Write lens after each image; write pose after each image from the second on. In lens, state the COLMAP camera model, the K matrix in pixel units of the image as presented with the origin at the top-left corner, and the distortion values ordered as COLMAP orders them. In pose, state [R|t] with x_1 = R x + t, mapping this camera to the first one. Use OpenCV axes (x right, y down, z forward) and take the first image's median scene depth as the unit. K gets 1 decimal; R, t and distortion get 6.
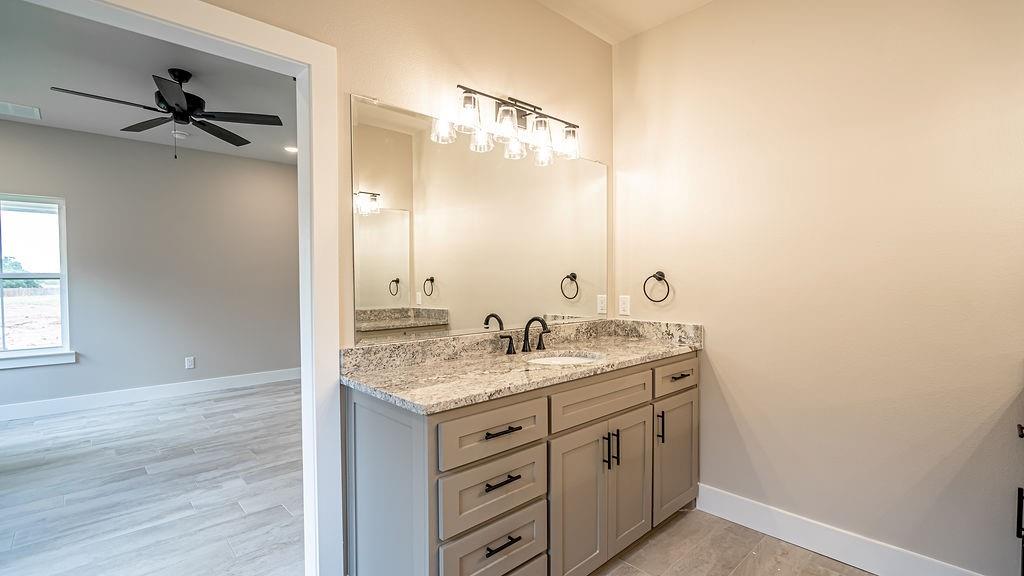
lens RADIAL K [[464.1, 0, 509.9], [0, 464.1, 280.3], [0, 0, 1]] dist [0.000416, 0.000753]
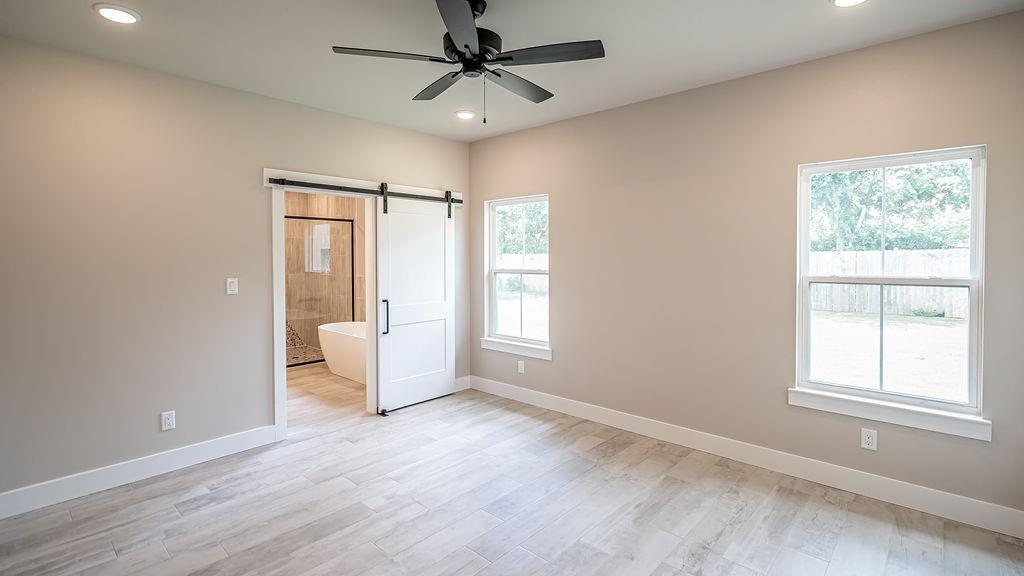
lens RADIAL K [[469.9, 0, 512.7], [0, 469.9, 280.7], [0, 0, 1]] dist [0.000272, 0.000061]
pose [[-0.996869, 0.012439, -0.078087, -0.706392], [0.008710, 0.998814, 0.047908, -0.056908], [0.078591, 0.047078, -0.995795, 1.717877]]
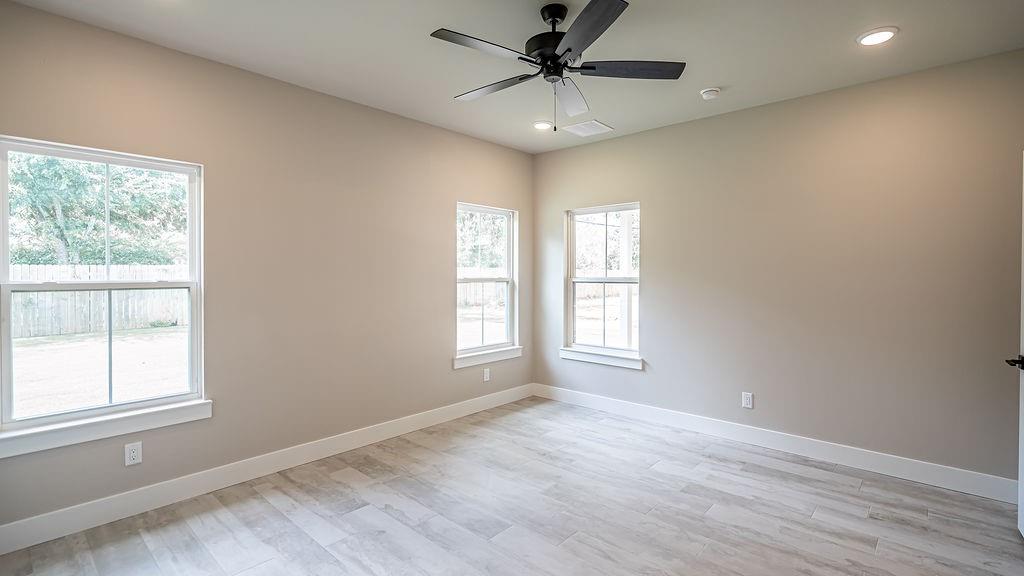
lens RADIAL K [[469.9, 0, 512.7], [0, 469.9, 280.7], [0, 0, 1]] dist [0.000272, 0.000061]
pose [[0.083891, 0.020355, -0.996267, 0.020740], [0.000472, 0.999790, 0.020467, -0.040192], [0.996475, -0.002187, 0.083863, 0.889359]]
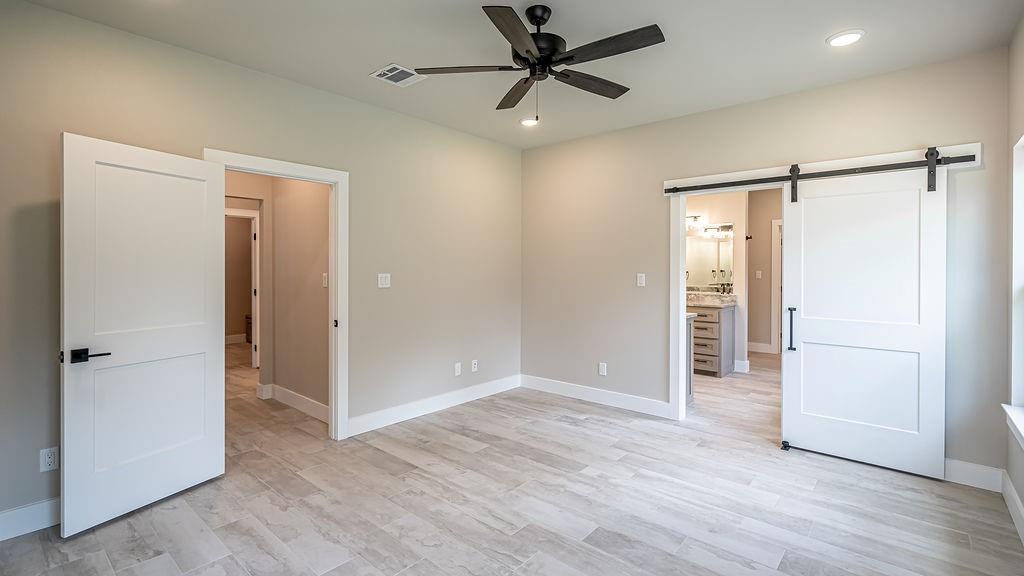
lens RADIAL K [[464.1, 0, 509.9], [0, 464.1, 280.3], [0, 0, 1]] dist [0.000416, 0.000753]
pose [[-0.107386, -0.026377, 0.993867, -1.431733], [-0.003592, 0.999652, 0.026143, -0.032385], [-0.994211, -0.000763, -0.107443, 1.138217]]
